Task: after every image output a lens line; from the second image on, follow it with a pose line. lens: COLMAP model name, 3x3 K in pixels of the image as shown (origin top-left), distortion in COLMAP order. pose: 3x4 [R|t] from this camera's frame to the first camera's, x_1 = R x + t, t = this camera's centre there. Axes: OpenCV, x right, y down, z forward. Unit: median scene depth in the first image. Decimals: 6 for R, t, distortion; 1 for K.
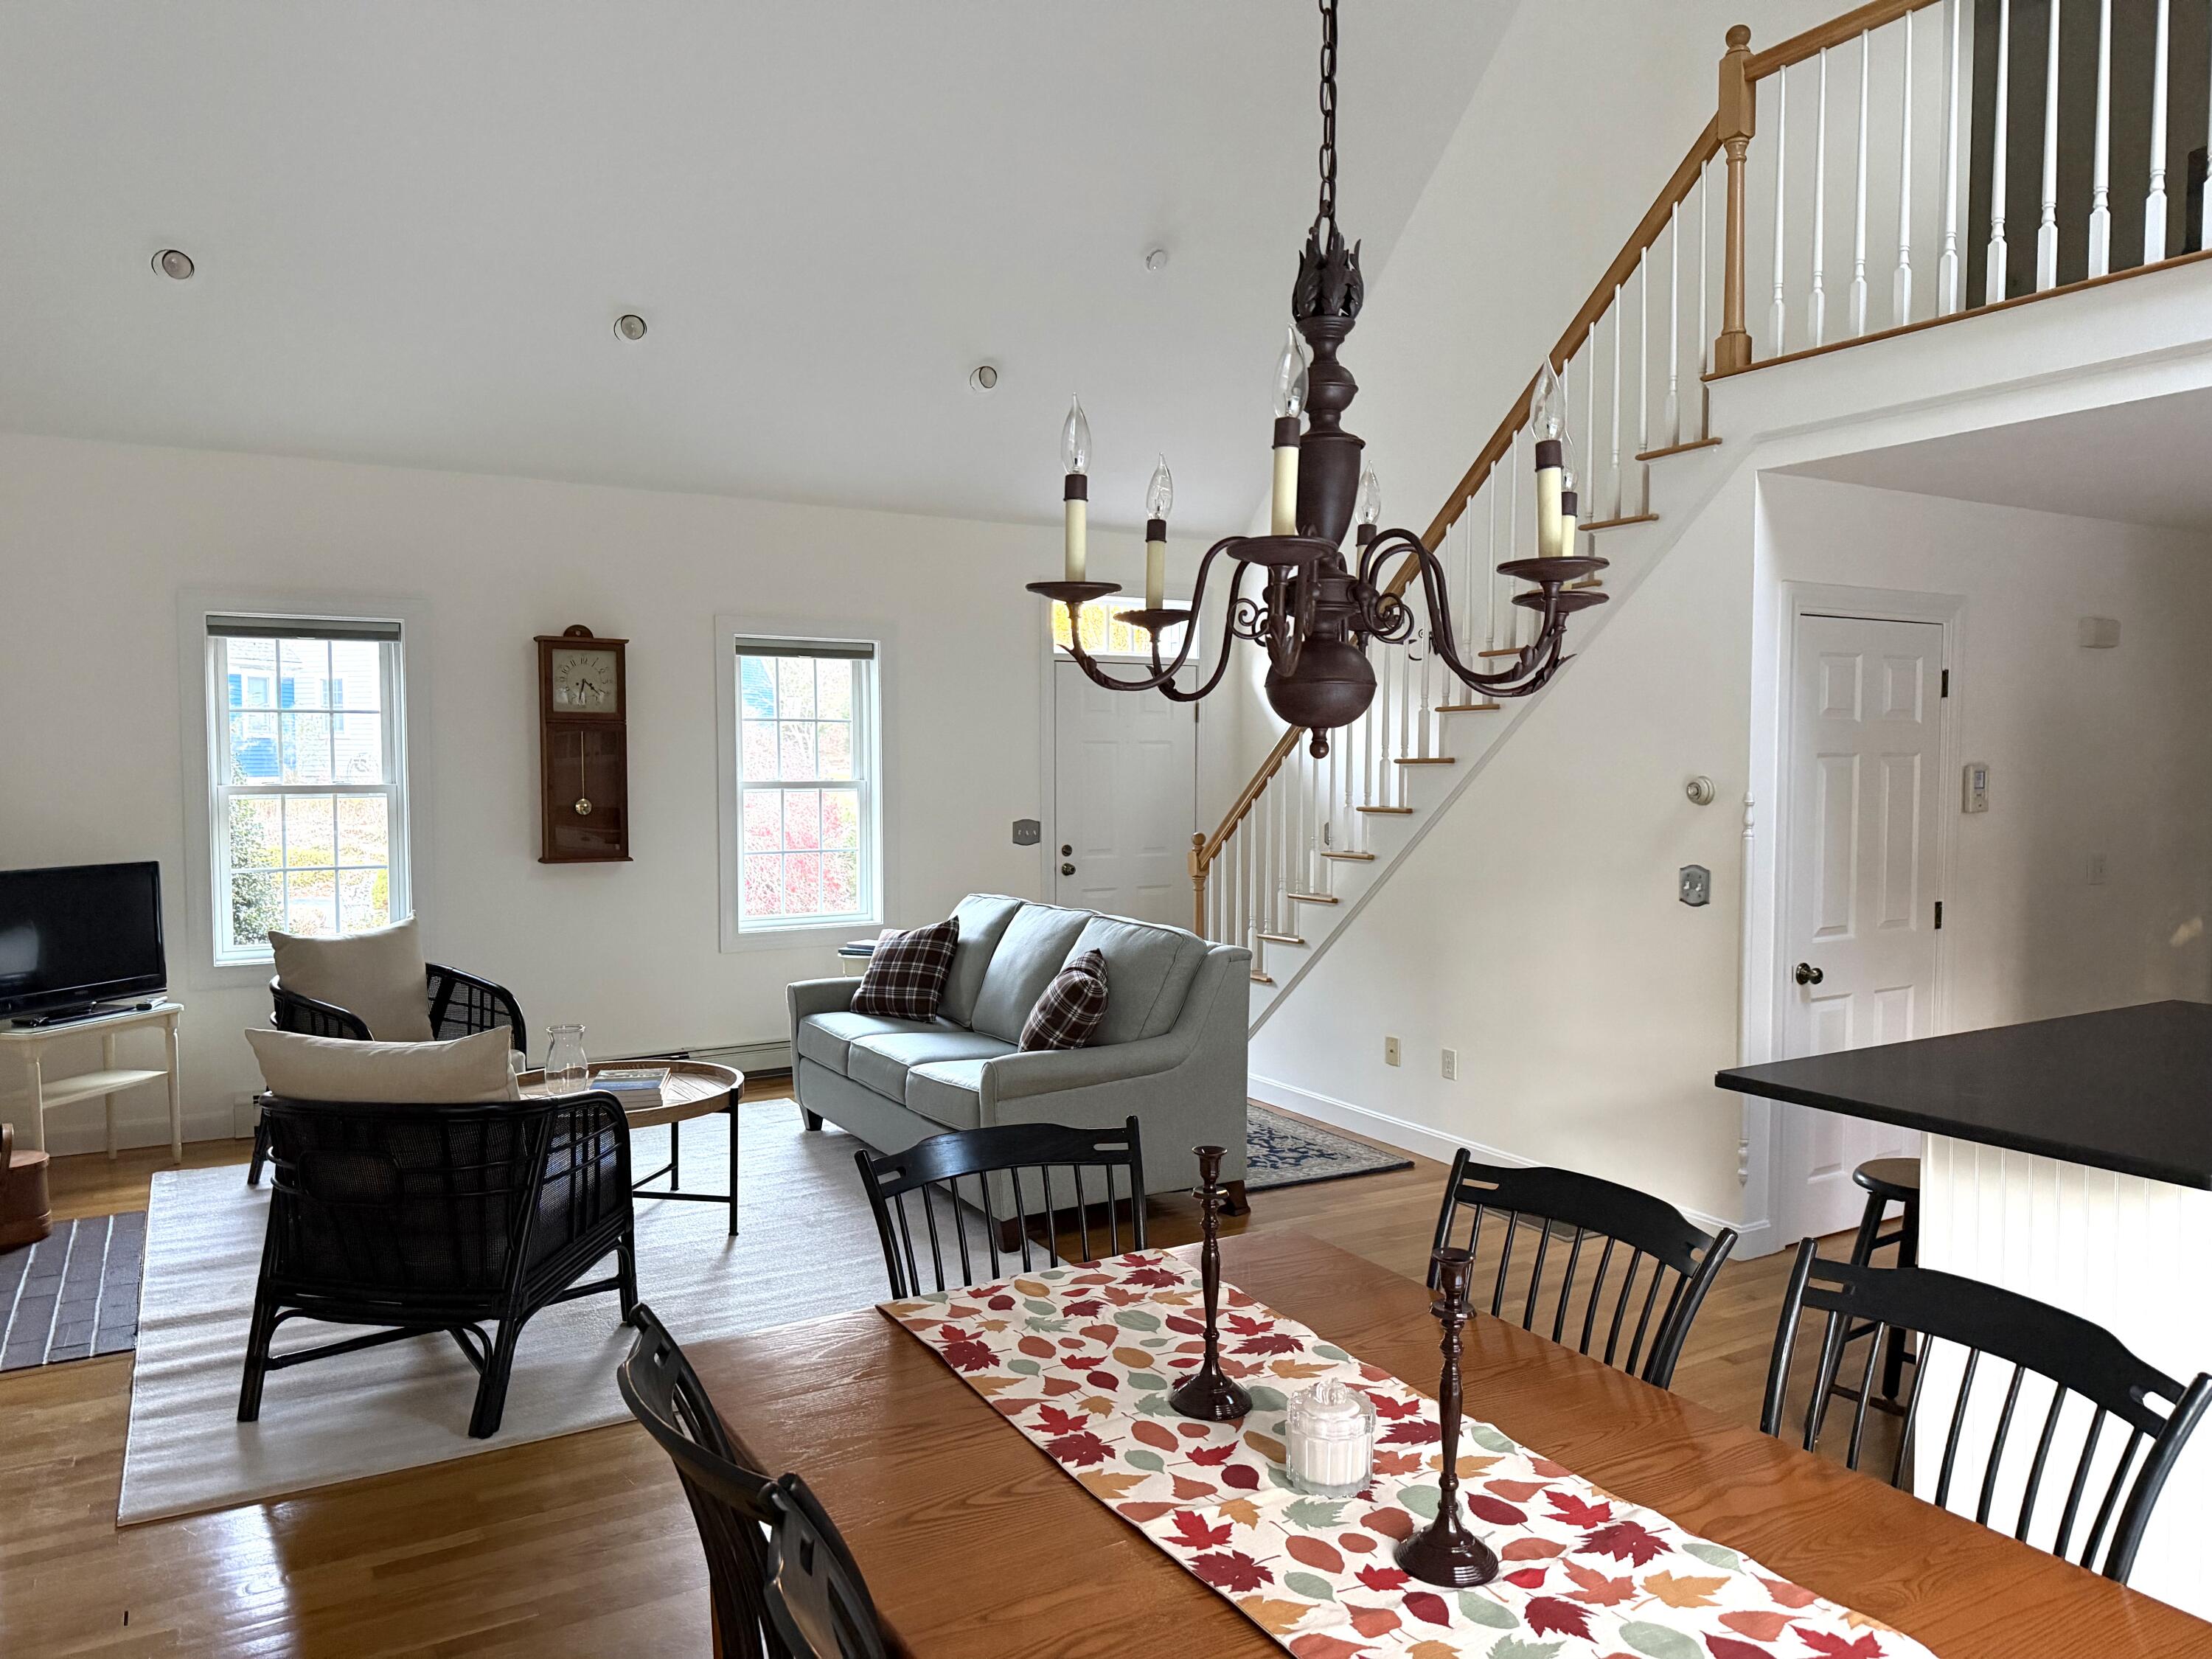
lens RADIAL K [[1537.6, 0, 1103.1], [0, 1537.6, 846.1], [0, 0, 1]] dist [0.064503, -0.071532]
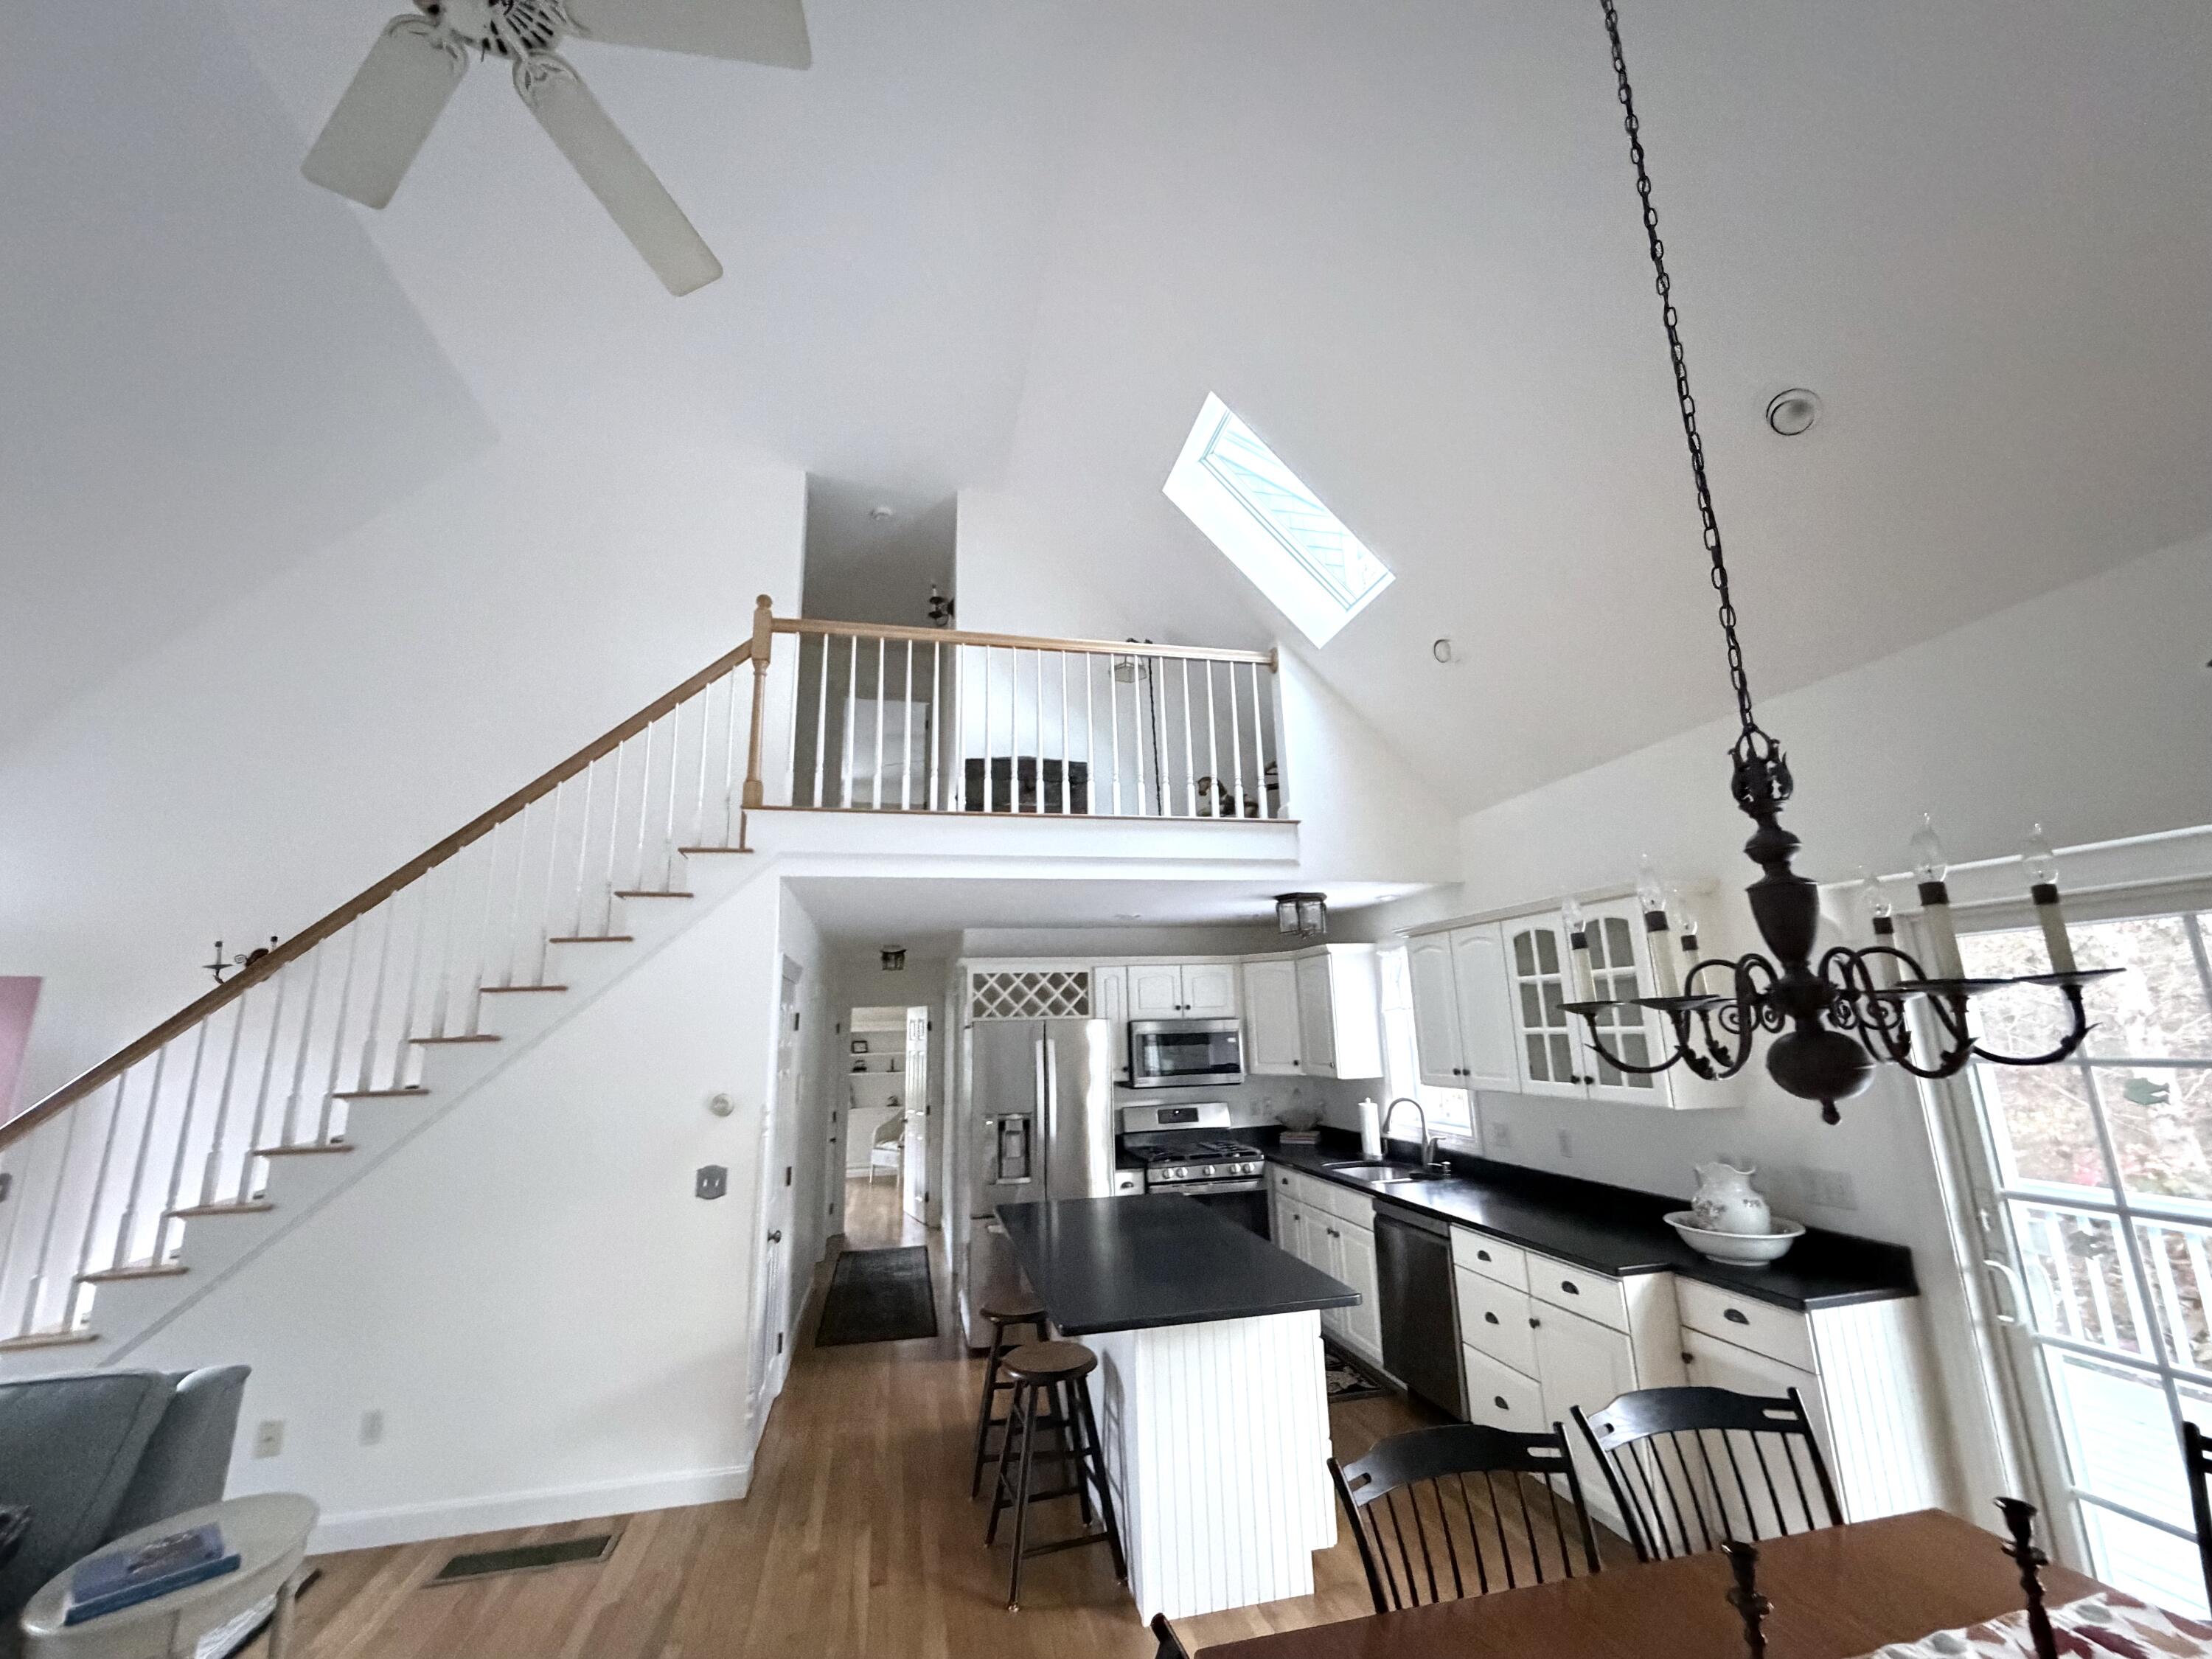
lens RADIAL K [[881.4, 0, 1100.9], [0, 881.4, 836.8], [0, 0, 1]] dist [-0.000105, -0.000469]
pose [[0.306227, 0.197631, 0.931218, -0.371822], [0.081229, 0.969220, -0.232408, -0.080993], [-0.948487, 0.146811, 0.280748, 0.648736]]
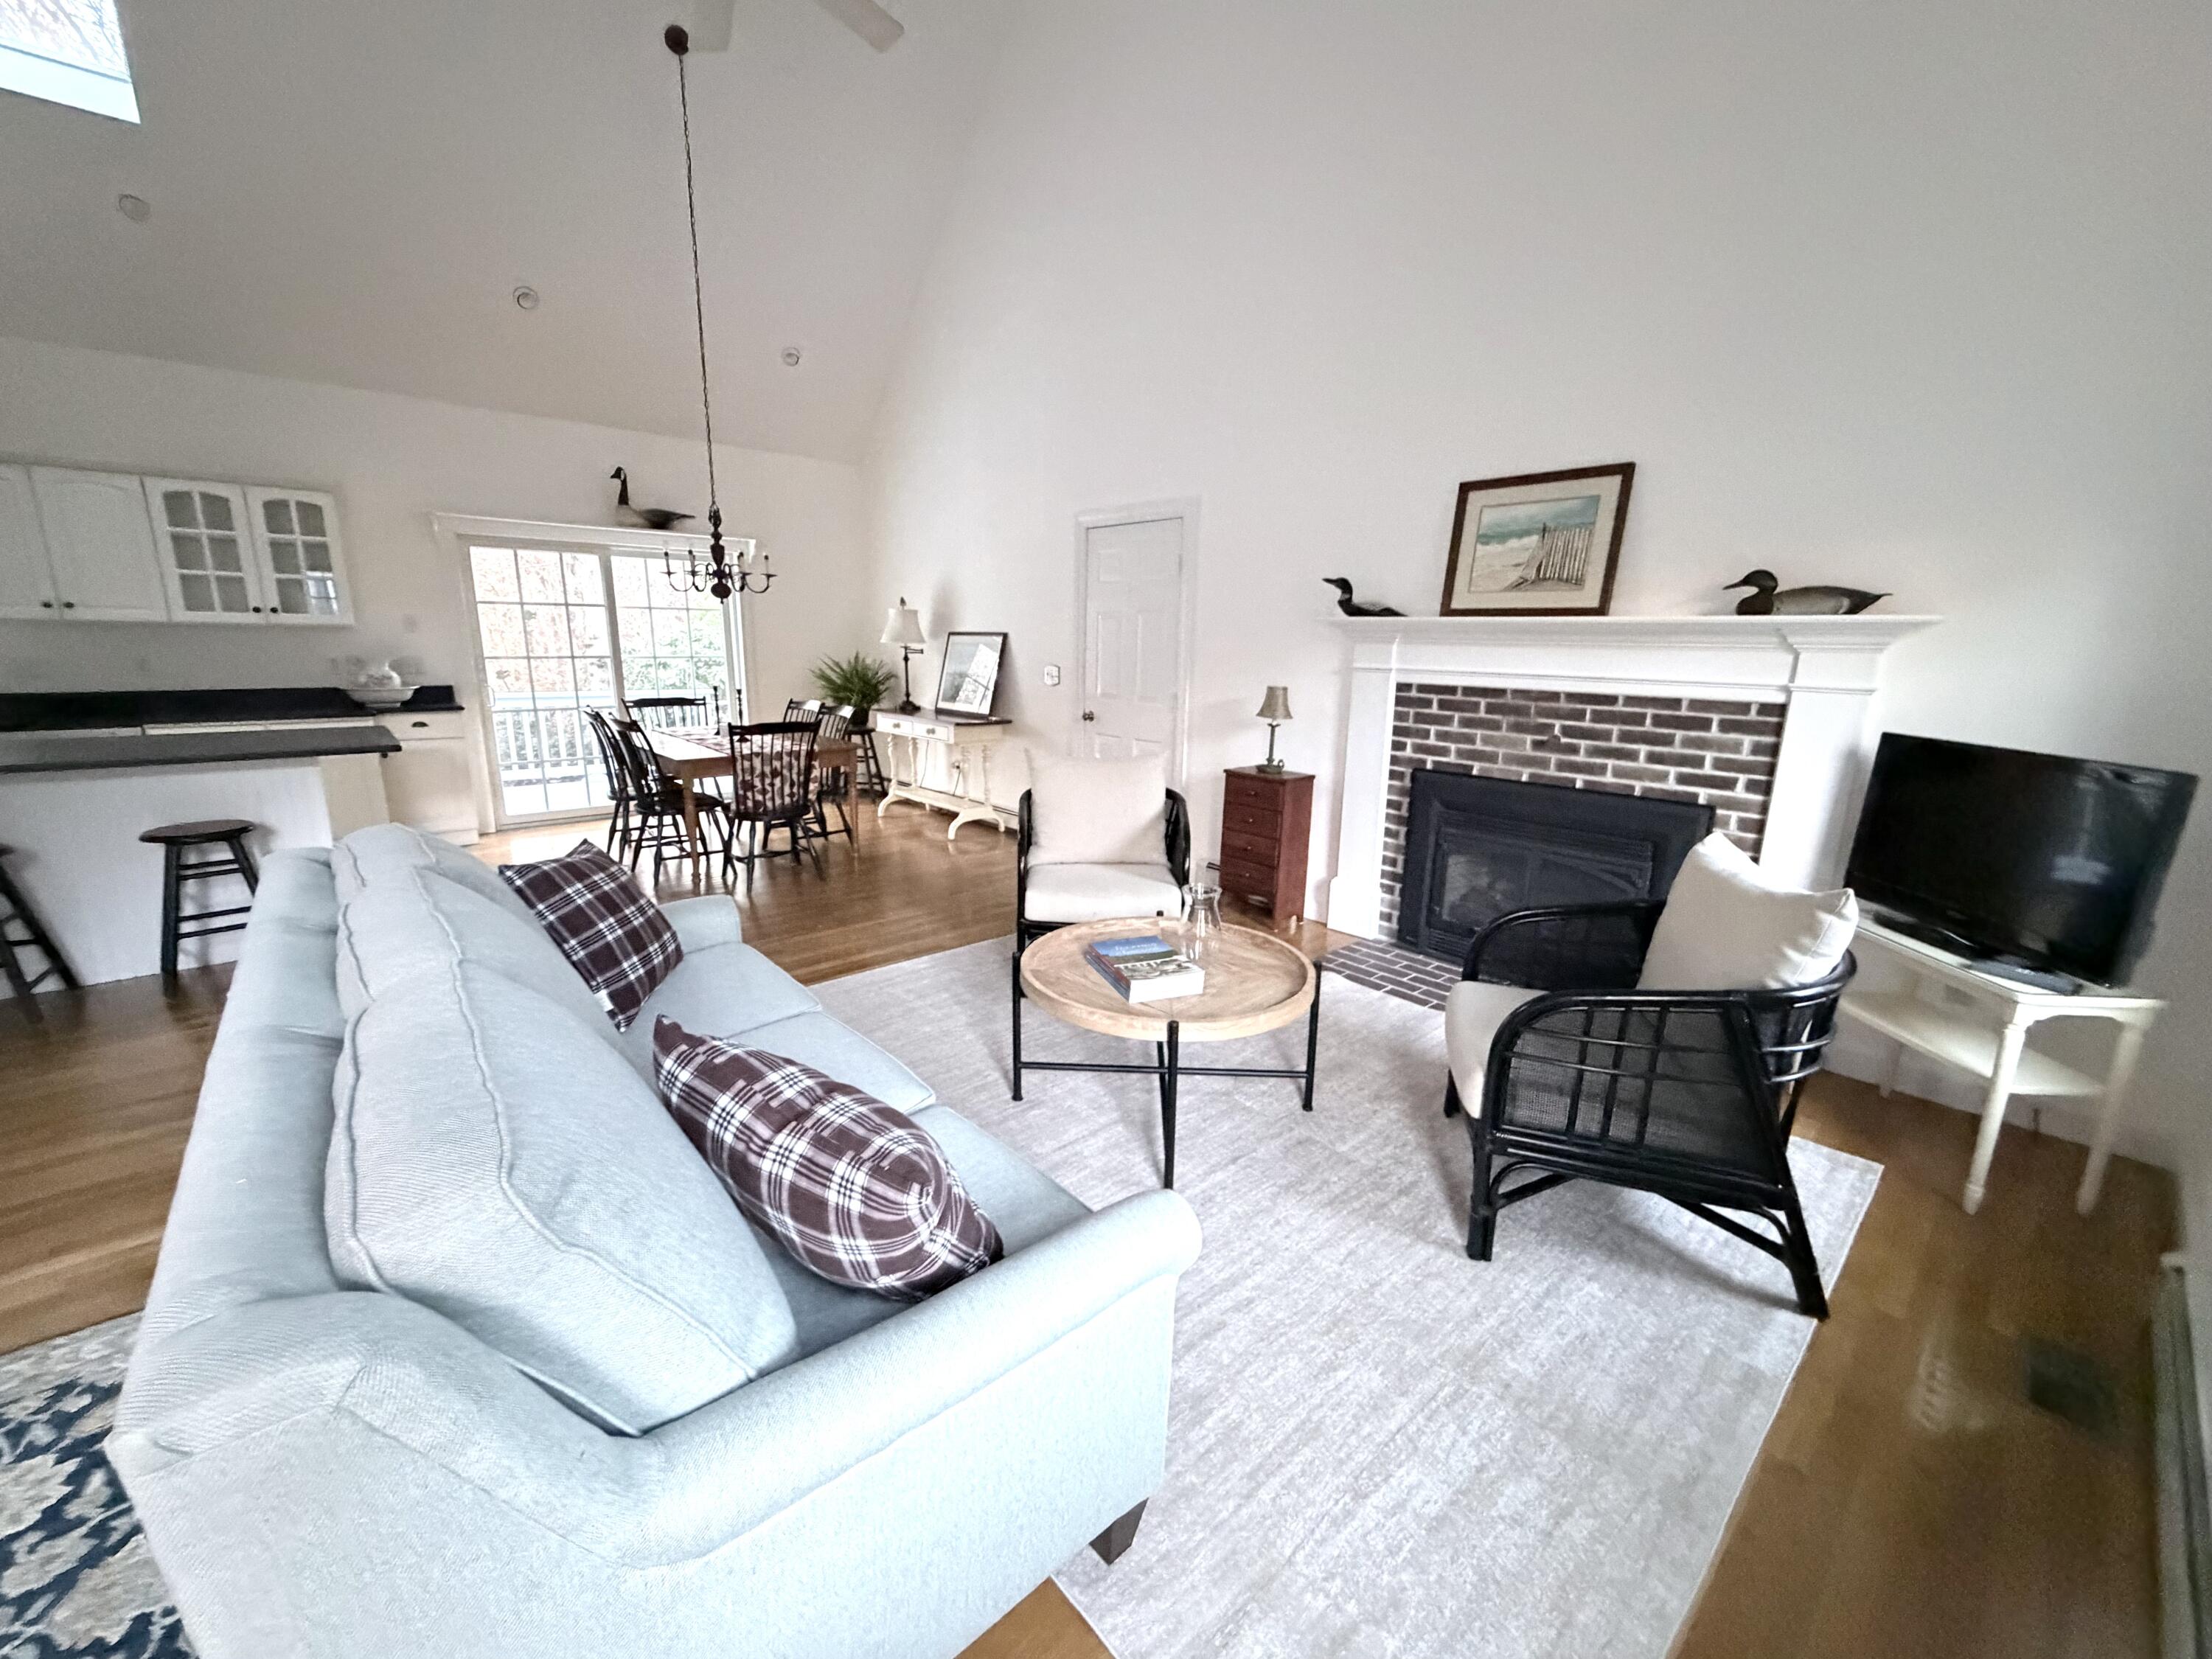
lens RADIAL K [[881.4, 0, 1104.0], [0, 881.4, 836.4], [0, 0, 1]] dist [-0.000105, -0.000469]
pose [[-0.981561, 0.027176, -0.189209, -0.285292], [-0.026894, 0.960361, 0.277458, -0.082707], [0.189250, 0.277430, -0.941922, 2.177001]]
